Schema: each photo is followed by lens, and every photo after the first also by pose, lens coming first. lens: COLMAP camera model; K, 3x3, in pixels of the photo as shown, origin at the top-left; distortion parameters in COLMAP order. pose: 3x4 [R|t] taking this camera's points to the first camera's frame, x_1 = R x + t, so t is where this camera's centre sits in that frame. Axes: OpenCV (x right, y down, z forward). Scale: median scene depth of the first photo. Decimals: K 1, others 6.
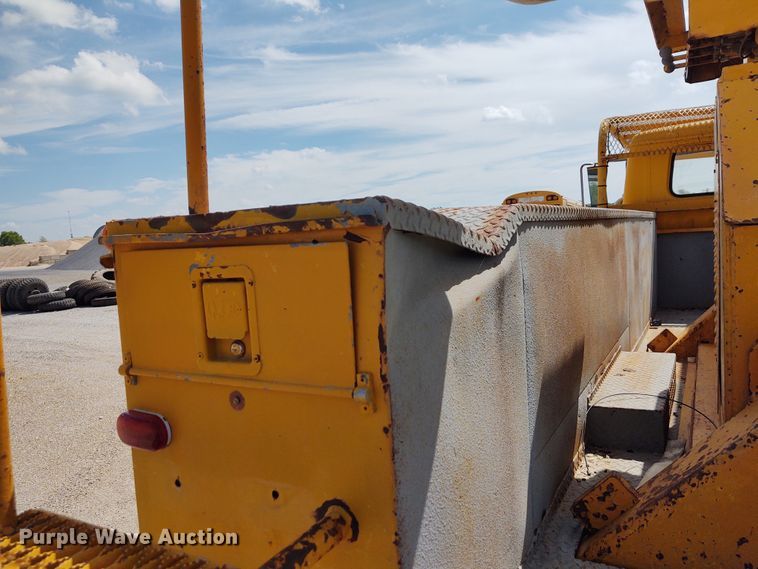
lens RADIAL K [[582.9, 0, 387.4], [0, 582.9, 295.4], [0, 0, 1]] dist [0.012481, -0.015364]
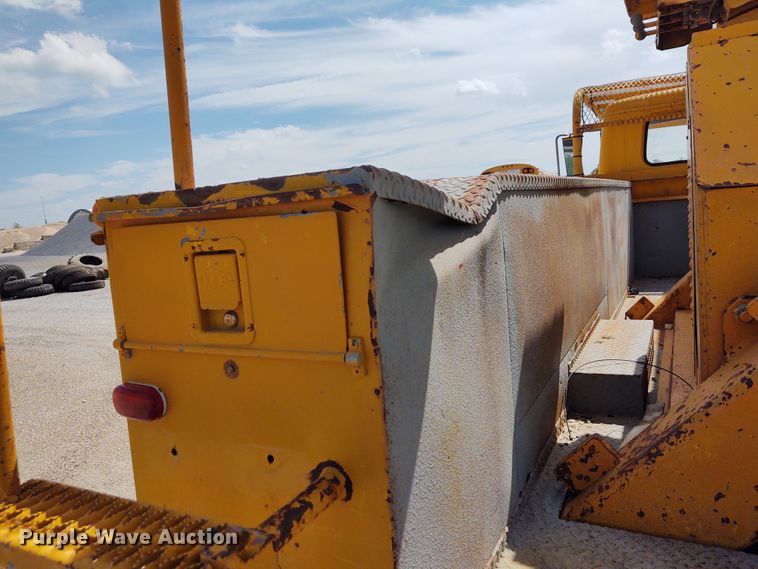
lens RADIAL K [[582.9, 0, 374.4], [0, 582.9, 284.3], [0, 0, 1]] dist [0.012481, -0.015364]
pose [[0.999539, -0.026971, 0.013931, -0.009851], [0.026687, 0.999440, 0.020162, 0.010741], [-0.014467, -0.019781, 0.999700, -0.021883]]
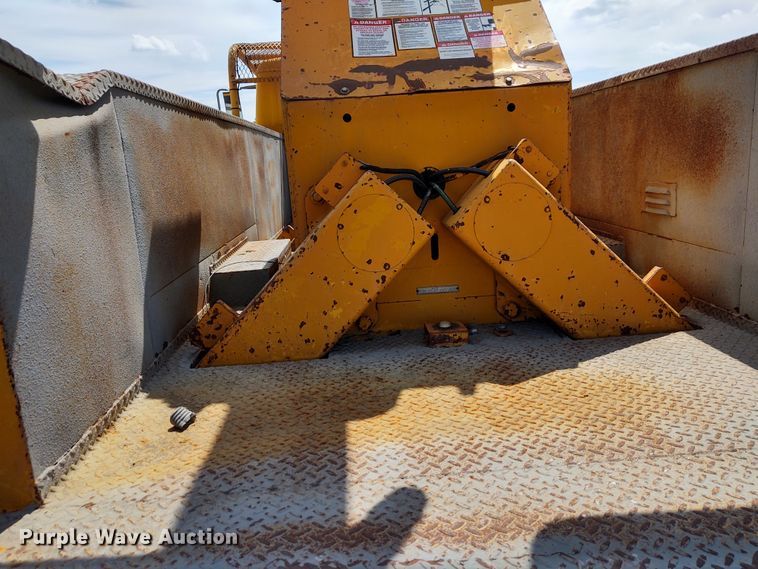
lens RADIAL K [[582.9, 0, 383.4], [0, 582.9, 286.6], [0, 0, 1]] dist [0.012481, -0.015364]
pose [[0.848300, -0.105539, 0.518891, 0.041997], [0.061193, 0.992910, 0.101911, 0.181658], [-0.525968, -0.054698, 0.848744, -0.274470]]
